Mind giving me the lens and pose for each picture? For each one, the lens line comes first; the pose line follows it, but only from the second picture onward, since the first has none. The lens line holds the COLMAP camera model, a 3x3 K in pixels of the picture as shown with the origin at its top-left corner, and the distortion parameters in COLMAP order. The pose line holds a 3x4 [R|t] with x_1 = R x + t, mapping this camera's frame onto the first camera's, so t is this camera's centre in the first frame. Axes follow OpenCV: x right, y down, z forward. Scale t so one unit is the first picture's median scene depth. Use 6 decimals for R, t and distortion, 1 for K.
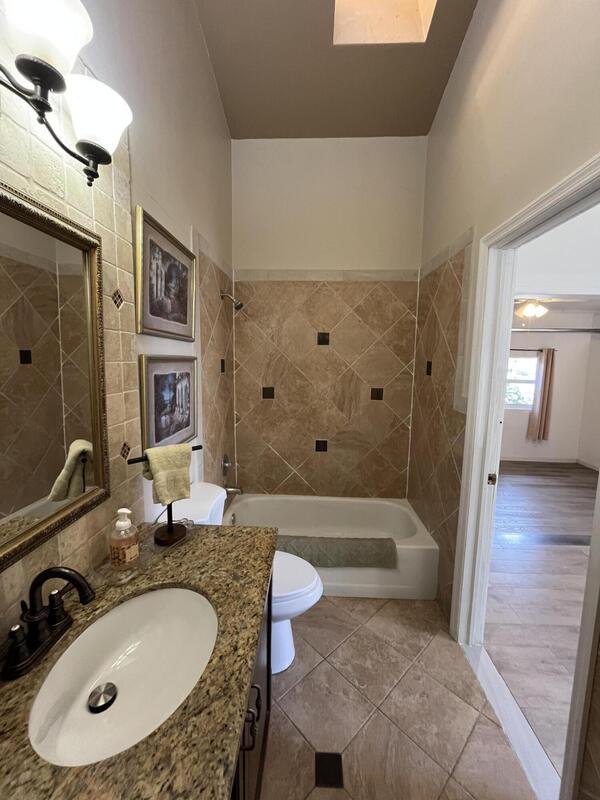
lens RADIAL K [[320.5, 0, 300.0], [0, 320.5, 400.0], [0, 0, 1]] dist [0.000182, 0.000018]
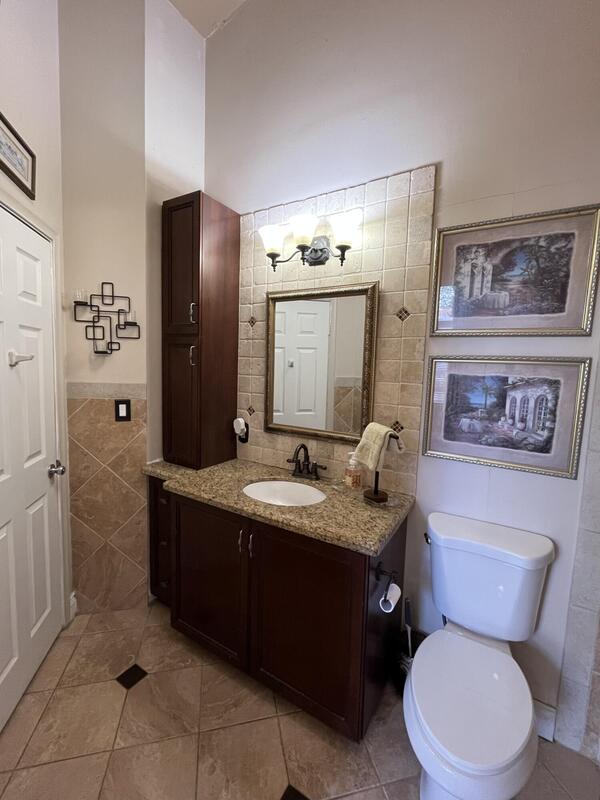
lens RADIAL K [[320.5, 0, 300.0], [0, 320.5, 400.0], [0, 0, 1]] dist [0.000182, 0.000018]
pose [[-0.458641, 0.065068, -0.886236, 0.820413], [-0.151811, 0.976917, 0.150290, -0.091690], [0.875558, 0.203470, -0.438176, 1.216296]]
